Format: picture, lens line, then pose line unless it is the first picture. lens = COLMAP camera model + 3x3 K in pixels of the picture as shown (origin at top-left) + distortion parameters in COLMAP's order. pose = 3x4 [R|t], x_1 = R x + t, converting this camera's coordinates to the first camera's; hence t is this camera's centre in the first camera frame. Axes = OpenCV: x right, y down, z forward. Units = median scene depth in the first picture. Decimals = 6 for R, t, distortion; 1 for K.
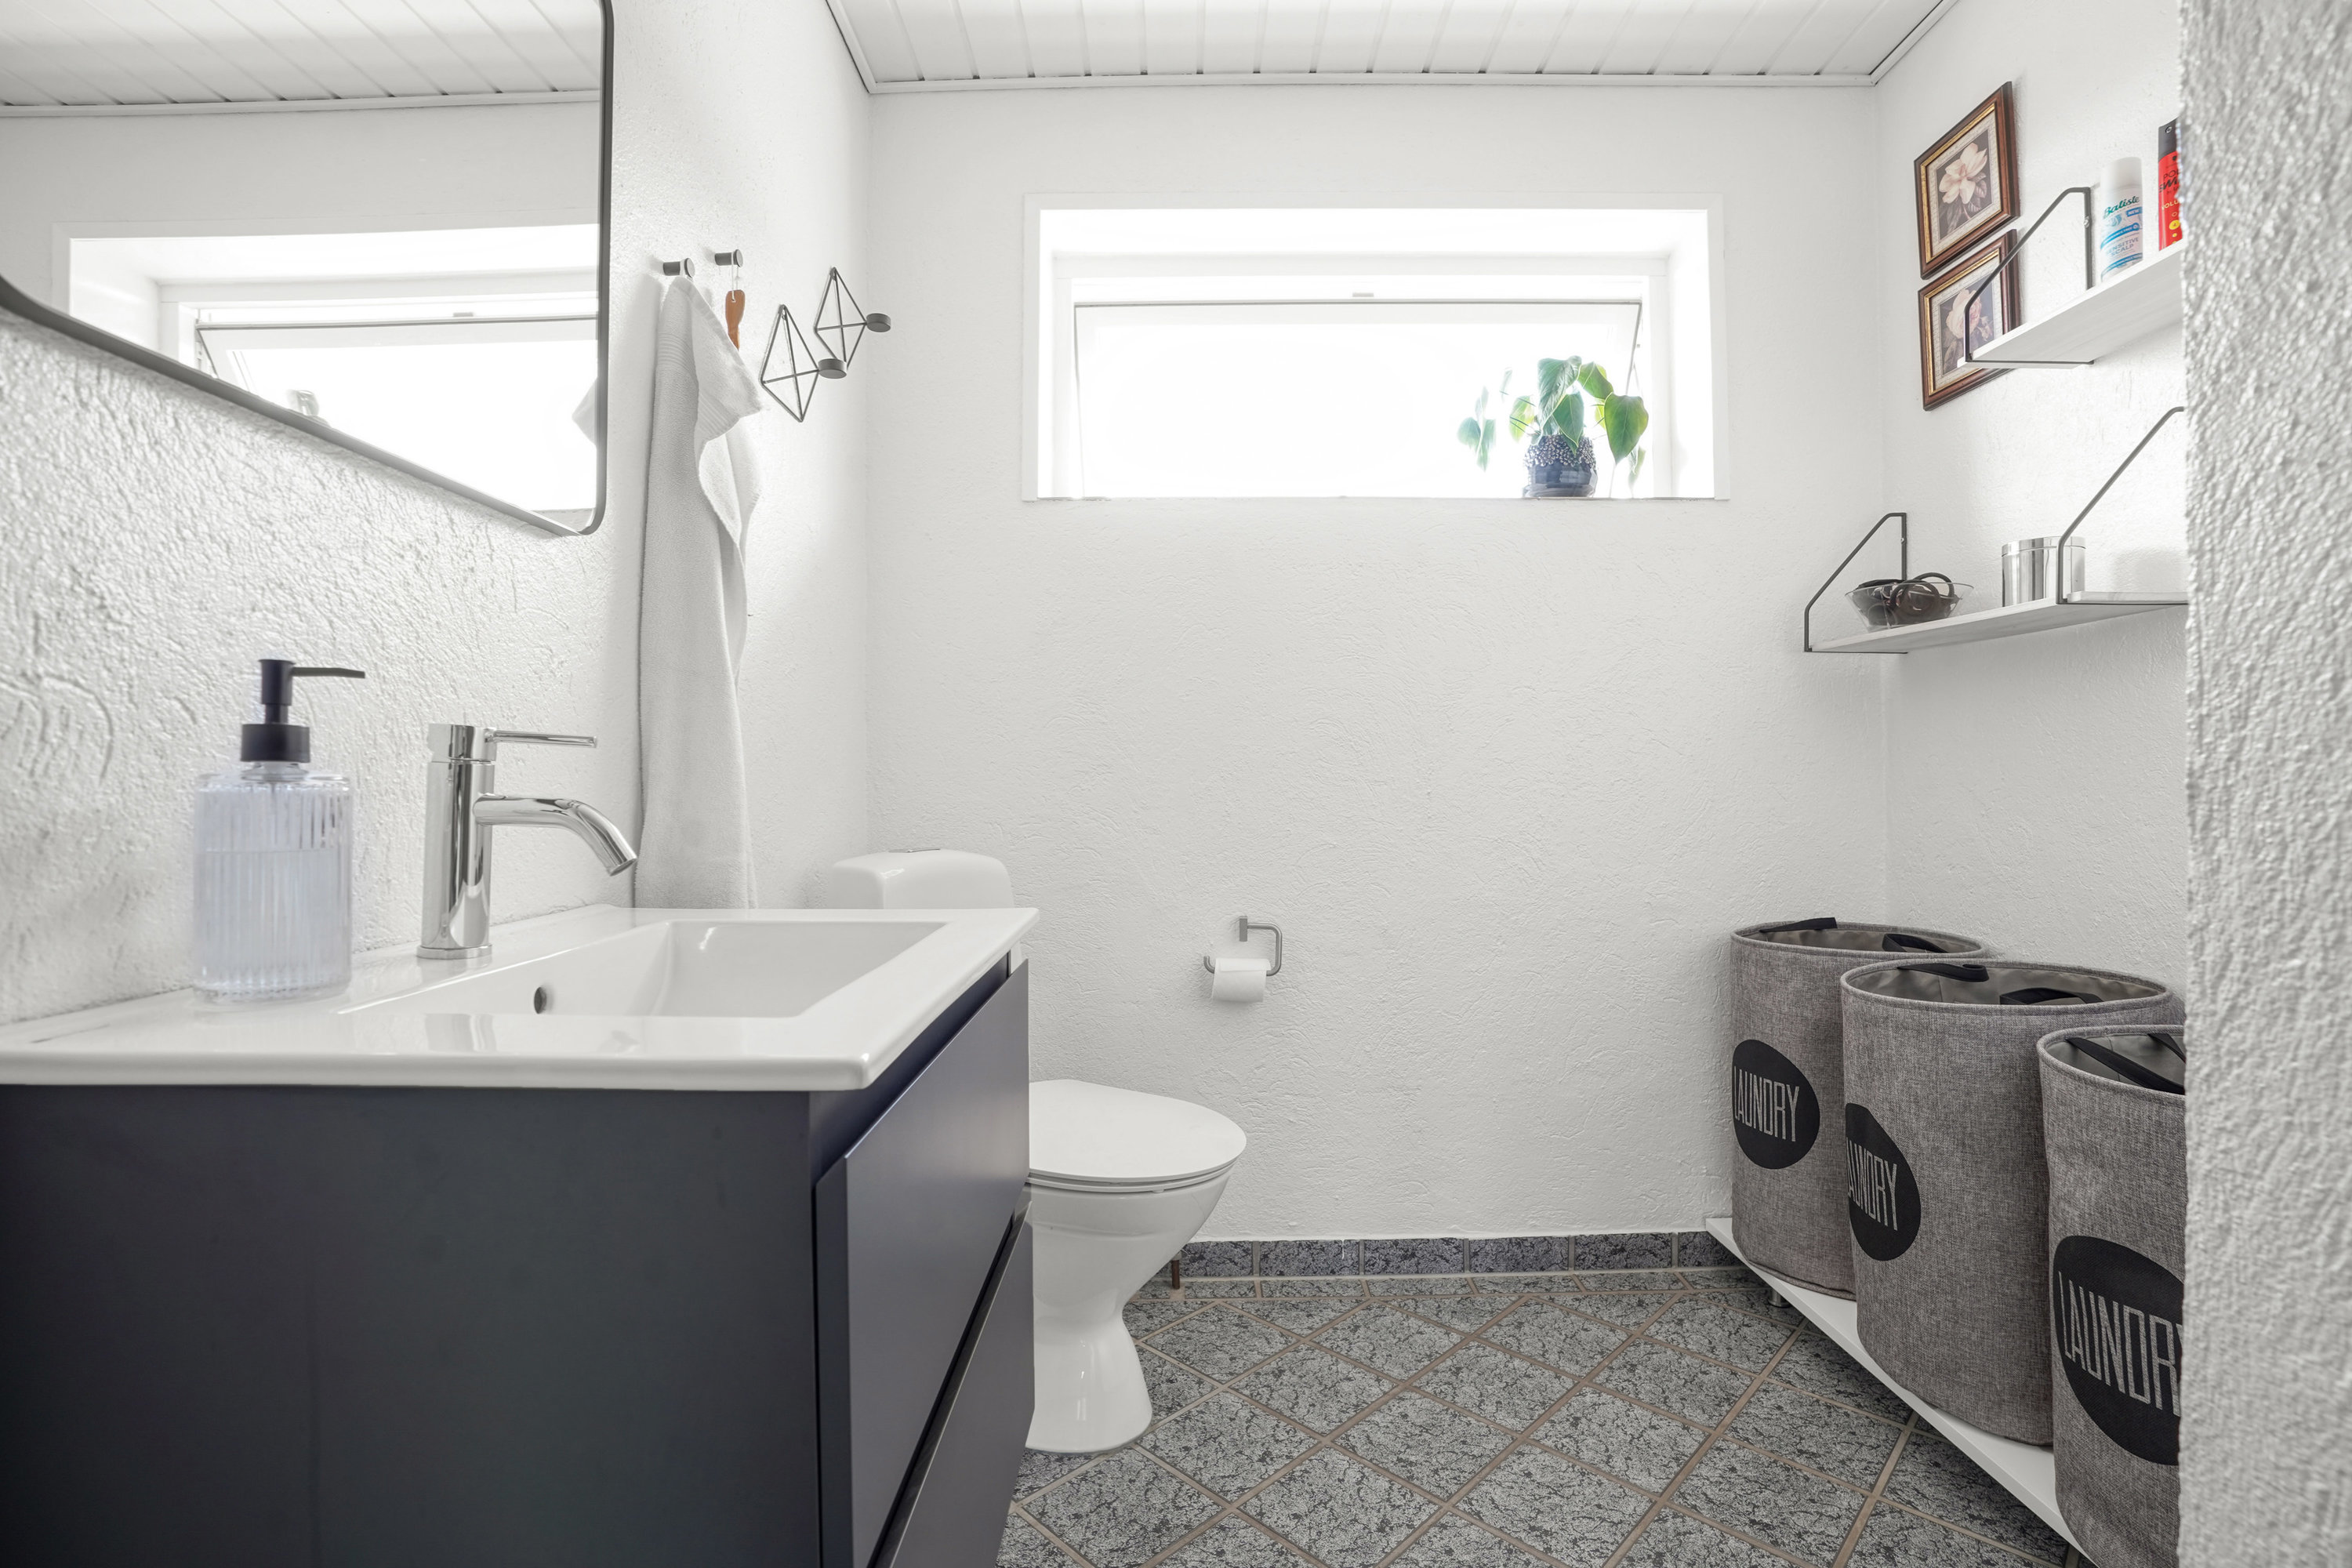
lens RADIAL K [[1136.3, 0, 1176.0], [0, 1136.3, 784.0], [0, 0, 1]] dist [-0.116463, 0.037970]
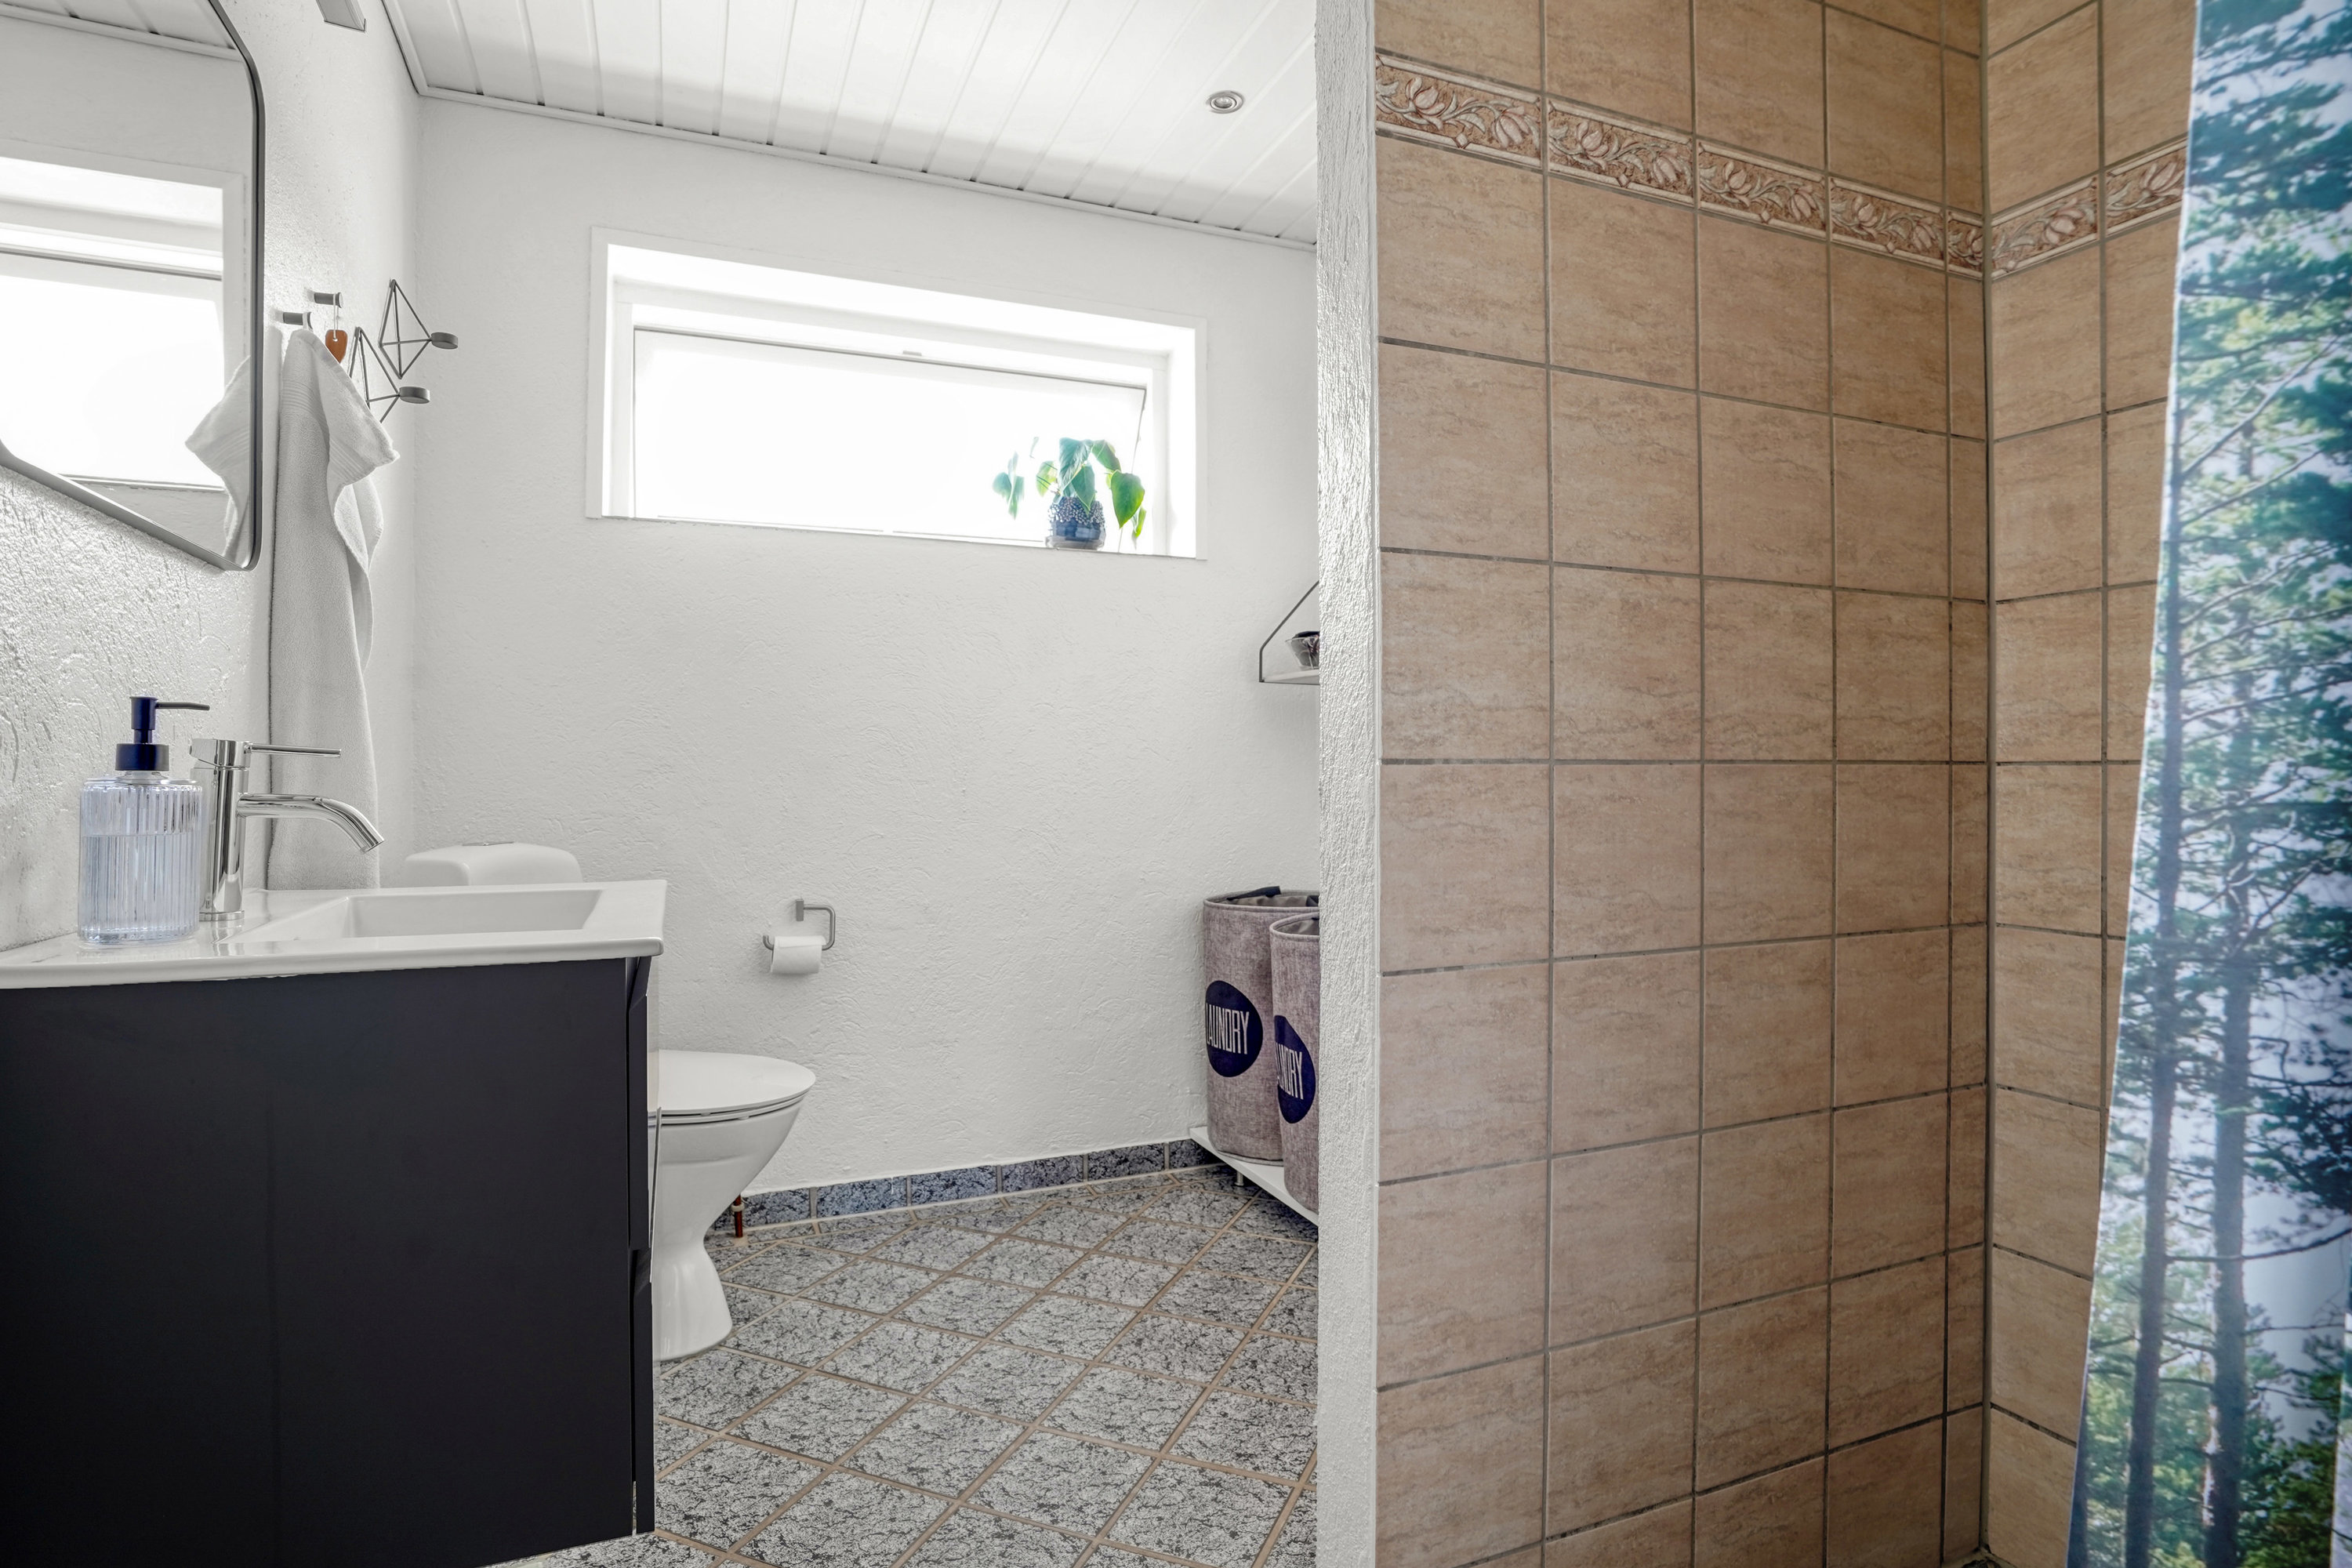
lens RADIAL K [[1302.0, 0, 1256.0], [0, 1302.0, 781.6], [0, 0, 1]] dist [0.001056, 0.000009]
pose [[0.903891, 0.002697, 0.427755, -0.101584], [-0.003574, 0.999993, 0.001247, -0.005232], [-0.427749, -0.002656, 0.903894, -0.442222]]
